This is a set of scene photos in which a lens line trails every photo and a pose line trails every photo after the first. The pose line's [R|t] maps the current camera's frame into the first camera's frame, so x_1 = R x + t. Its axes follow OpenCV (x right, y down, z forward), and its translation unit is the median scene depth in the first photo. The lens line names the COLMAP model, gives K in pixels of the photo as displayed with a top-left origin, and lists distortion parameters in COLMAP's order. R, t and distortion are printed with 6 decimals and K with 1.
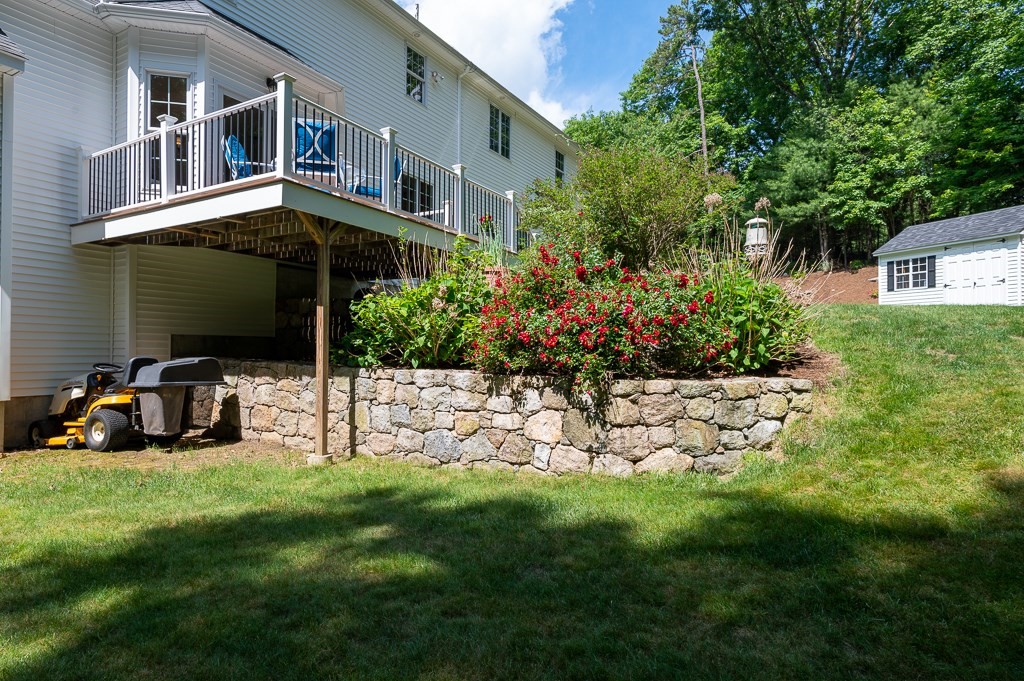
lens RADIAL K [[592.4, 0, 493.4], [0, 592.4, 343.8], [0, 0, 1]] dist [0.001085, 0.000852]
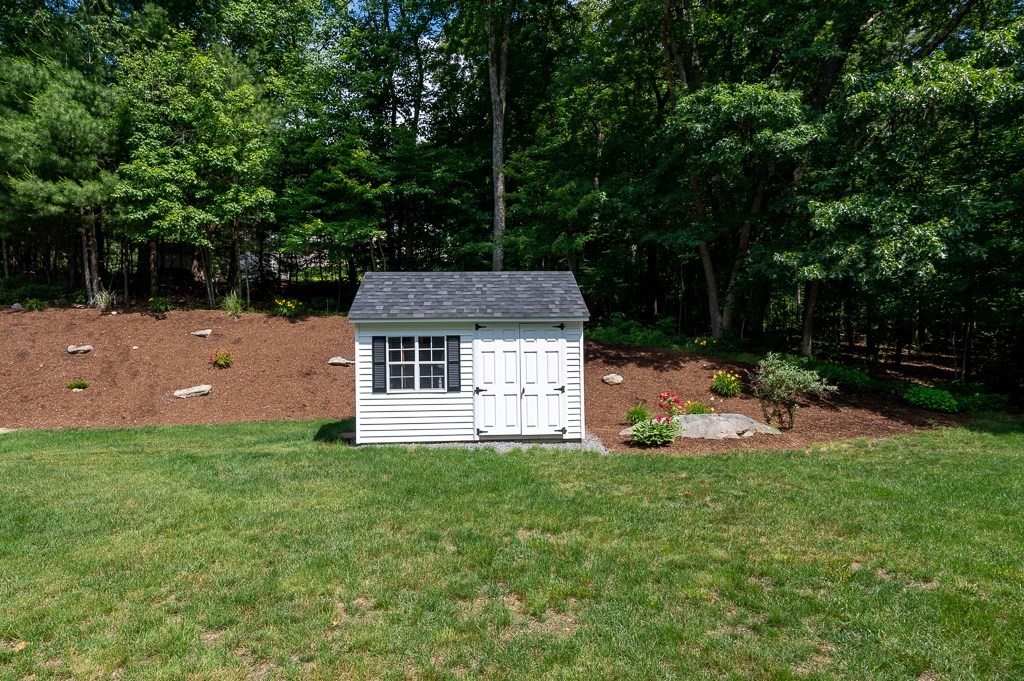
lens RADIAL K [[592.4, 0, 493.4], [0, 592.4, 343.8], [0, 0, 1]] dist [0.001085, 0.000852]
pose [[0.301245, 0.014692, 0.953434, 0.194163], [0.005073, 0.999842, -0.017010, -0.122115], [-0.953533, 0.009961, 0.301123, 0.739062]]
